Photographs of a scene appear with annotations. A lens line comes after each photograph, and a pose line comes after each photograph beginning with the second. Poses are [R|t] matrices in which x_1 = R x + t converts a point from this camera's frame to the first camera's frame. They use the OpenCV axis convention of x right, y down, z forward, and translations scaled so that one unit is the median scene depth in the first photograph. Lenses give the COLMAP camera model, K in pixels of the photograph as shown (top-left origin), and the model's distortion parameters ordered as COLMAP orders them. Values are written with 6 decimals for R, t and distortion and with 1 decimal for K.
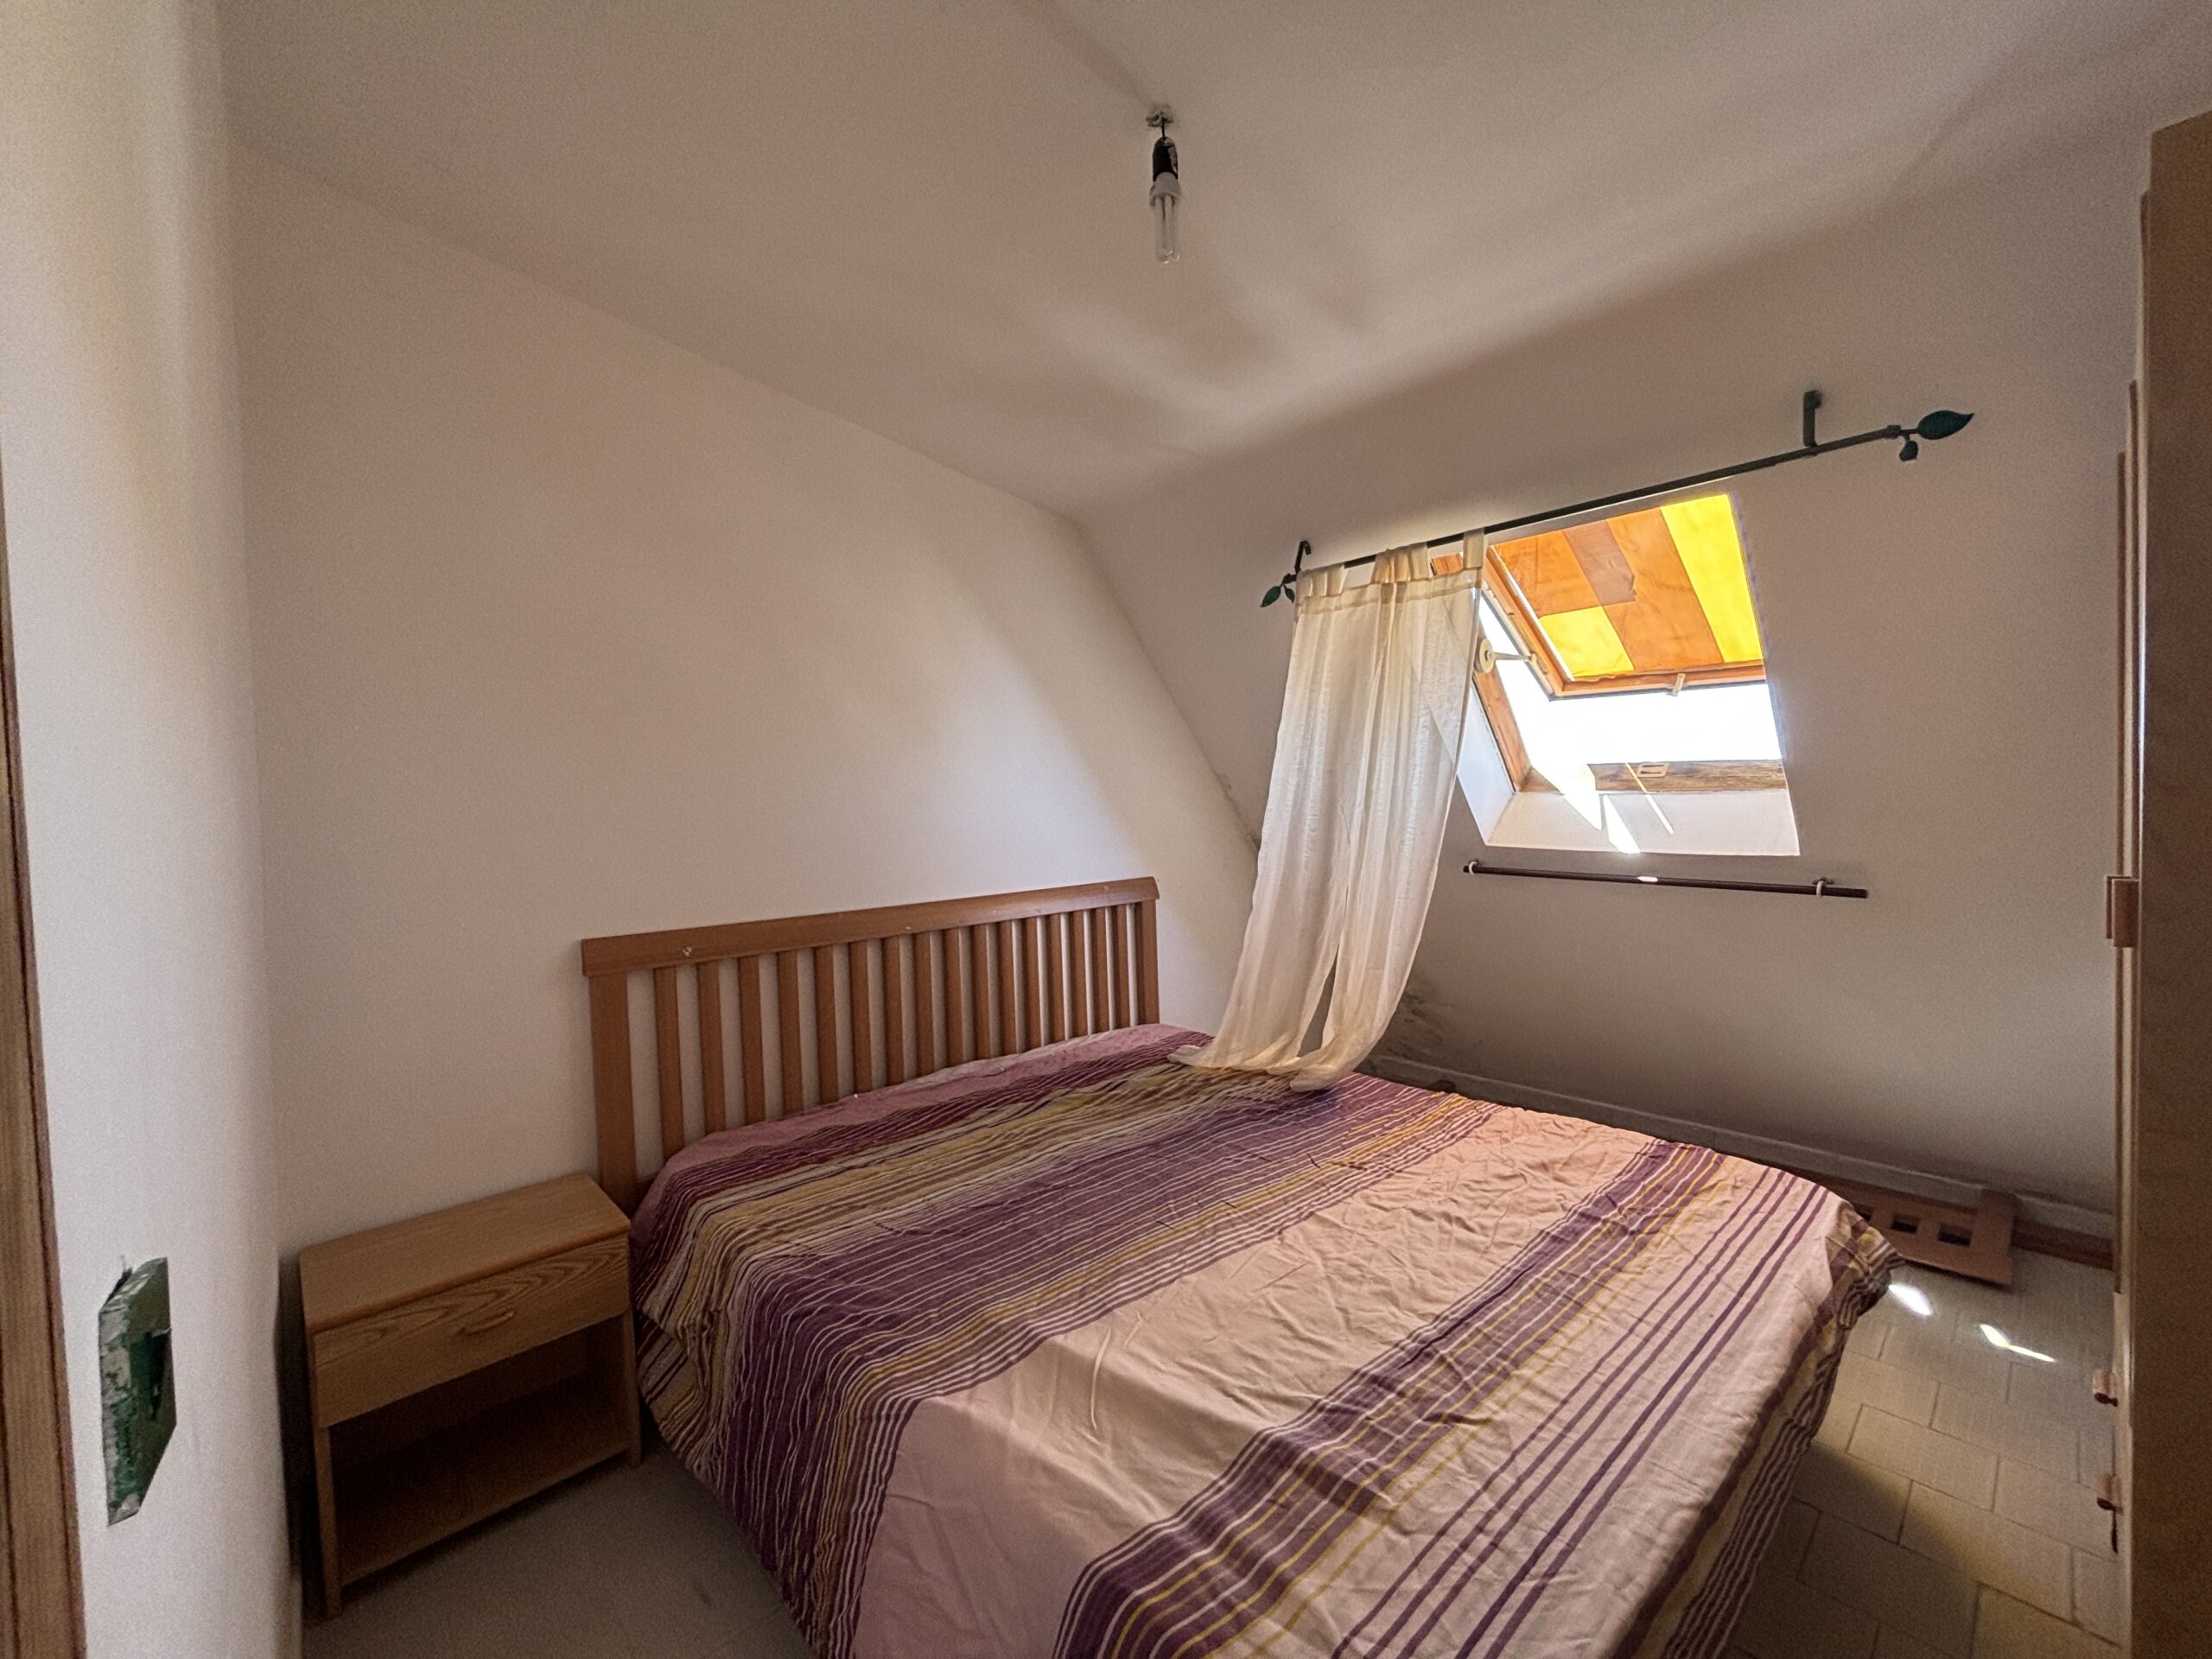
lens RADIAL K [[886.6, 0, 1113.7], [0, 886.6, 822.4], [0, 0, 1]] dist [0.003483, 0.000159]
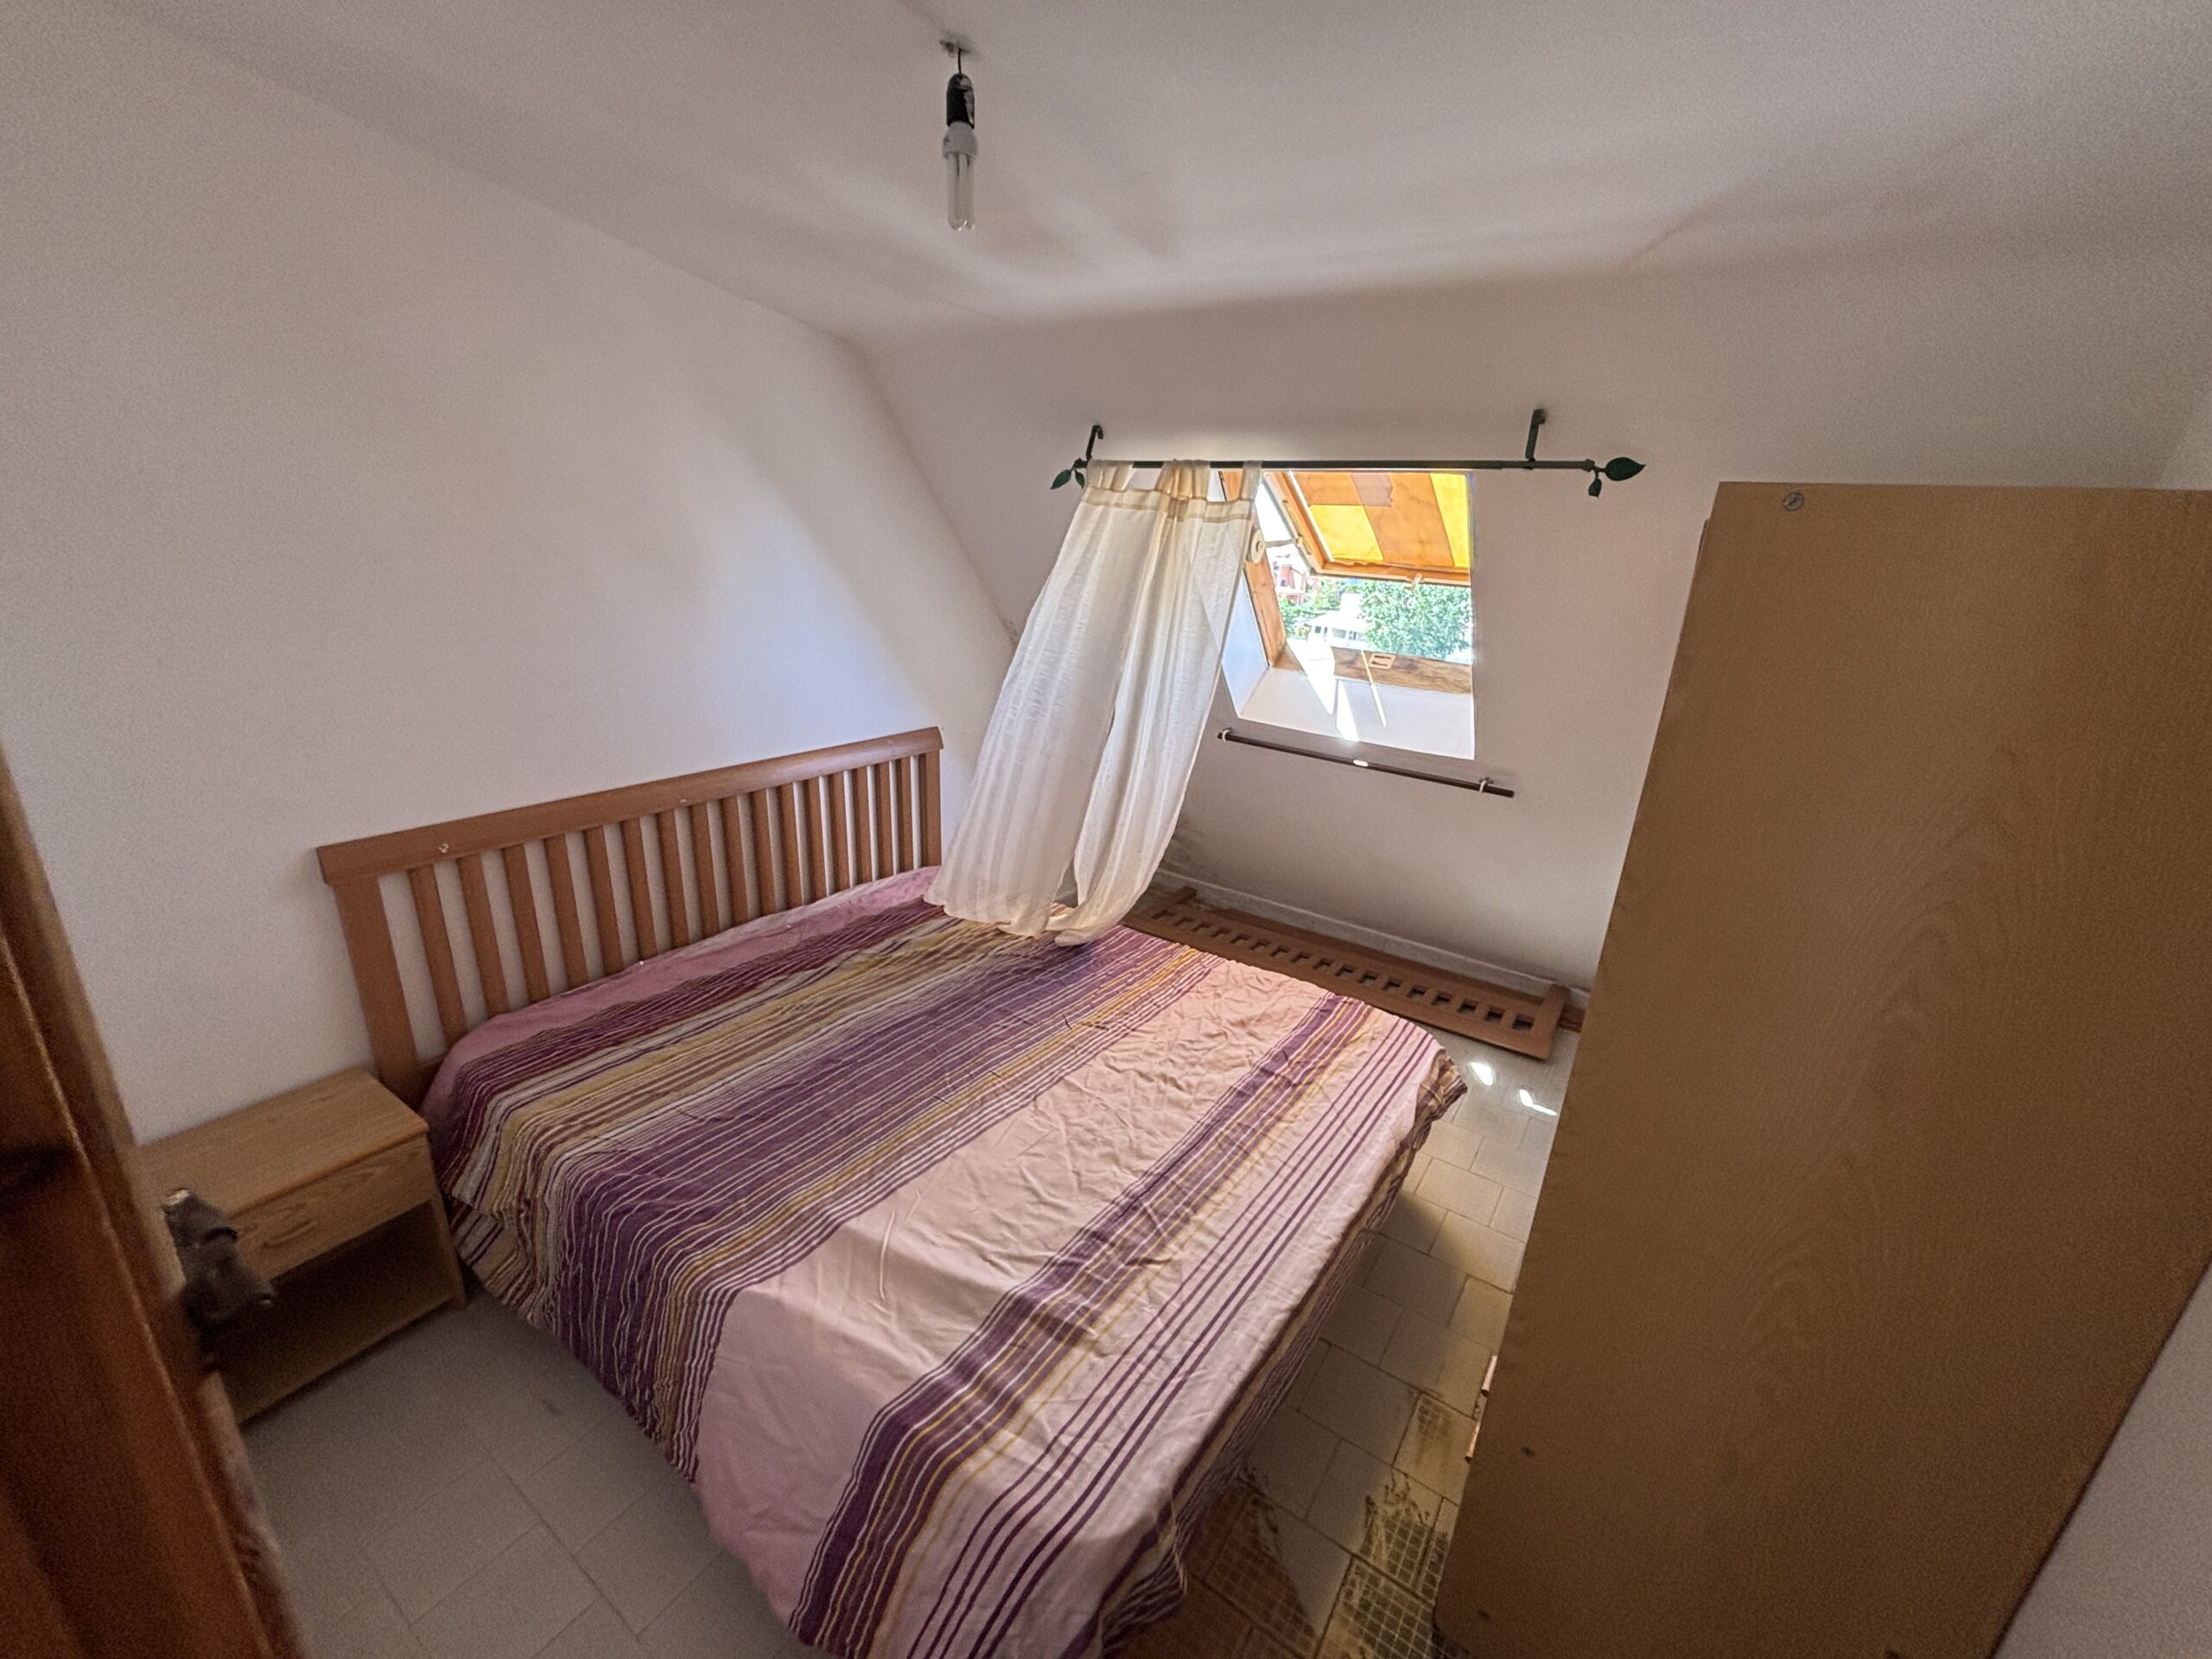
lens RADIAL K [[883.3, 0, 1106.8], [0, 883.3, 819.9], [0, 0, 1]] dist [-0.000898, 0.000147]
pose [[0.972105, 0.002645, 0.234529, -0.005819], [-0.068963, 0.958959, 0.275030, -0.275483], [-0.224176, -0.283532, 0.932392, -0.068075]]
